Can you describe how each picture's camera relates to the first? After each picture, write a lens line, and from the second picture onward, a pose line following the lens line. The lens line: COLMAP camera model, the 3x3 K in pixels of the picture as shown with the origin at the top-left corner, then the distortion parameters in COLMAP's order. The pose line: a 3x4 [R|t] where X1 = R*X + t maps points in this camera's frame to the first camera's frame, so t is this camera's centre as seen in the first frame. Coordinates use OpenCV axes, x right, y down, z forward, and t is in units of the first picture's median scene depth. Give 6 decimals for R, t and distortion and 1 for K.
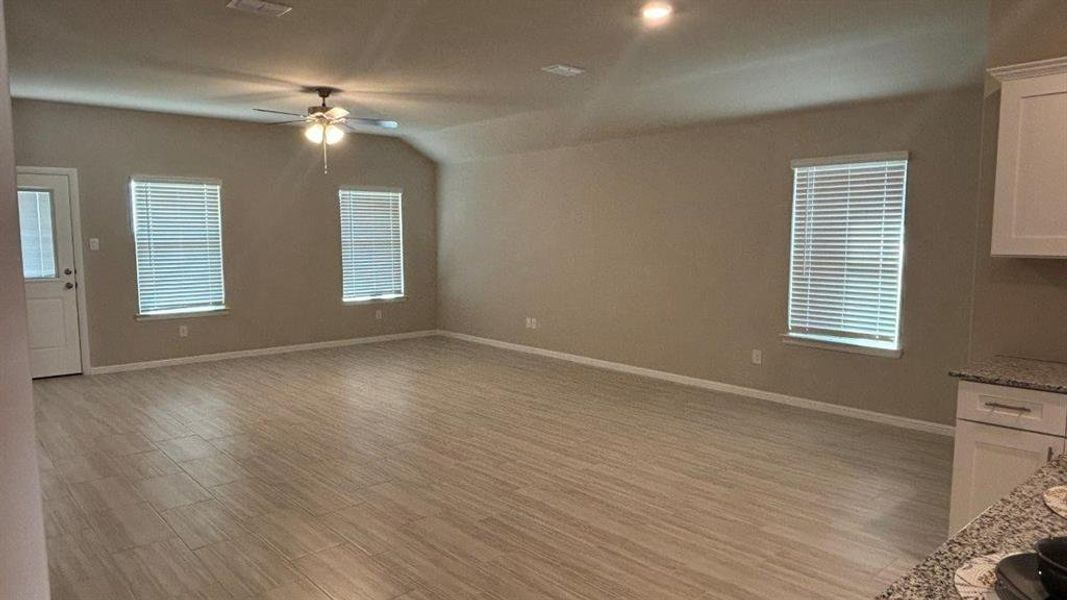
lens RADIAL K [[711.4, 0, 533.5], [0, 711.4, 300.0], [0, 0, 1]] dist [0.029770, -0.058866]
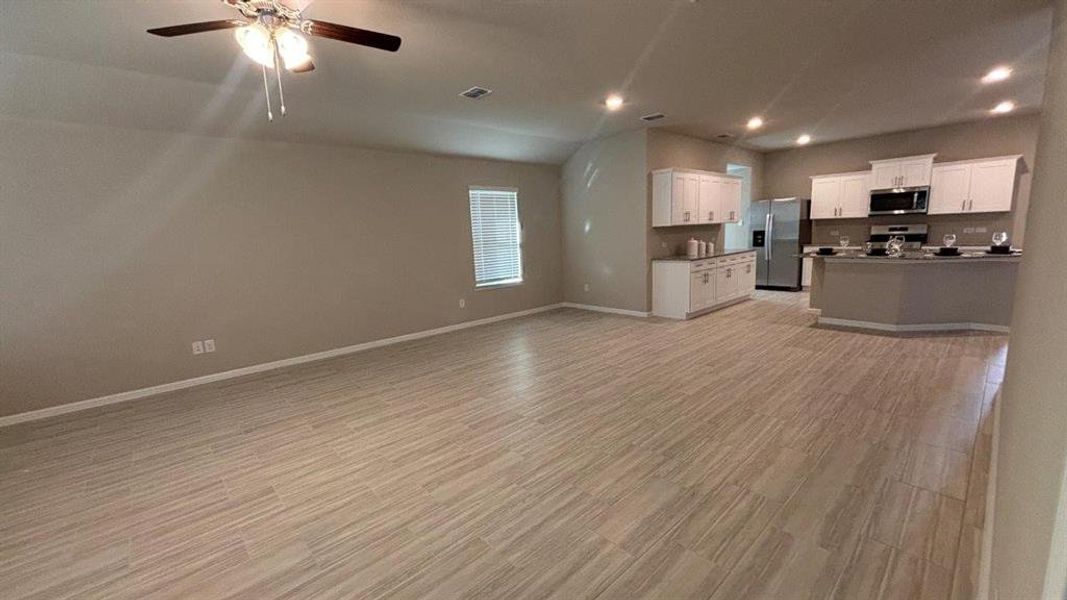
lens RADIAL K [[430.0, 0, 533.5], [0, 430.0, 300.0], [0, 0, 1]] dist [0.000160, -0.000265]
pose [[-0.013830, -0.160837, 0.986884, -0.727270], [0.137097, 0.977352, 0.161205, -0.072336], [-0.990461, 0.137528, 0.008533, 0.887107]]
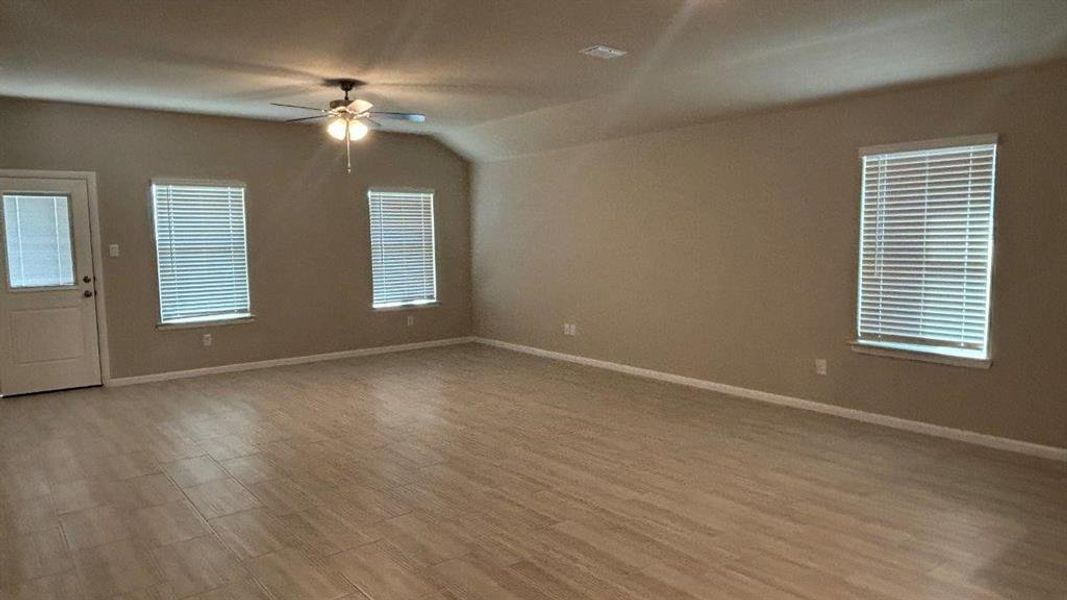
lens RADIAL K [[706.8, 0, 533.5], [0, 706.8, 300.0], [0, 0, 1]] dist [-0.005066, -0.002342]
pose [[0.998434, -0.007640, -0.055425, 0.000452], [0.007408, 0.999963, -0.004394, -0.003440], [0.055456, 0.003976, 0.998453, 0.092897]]
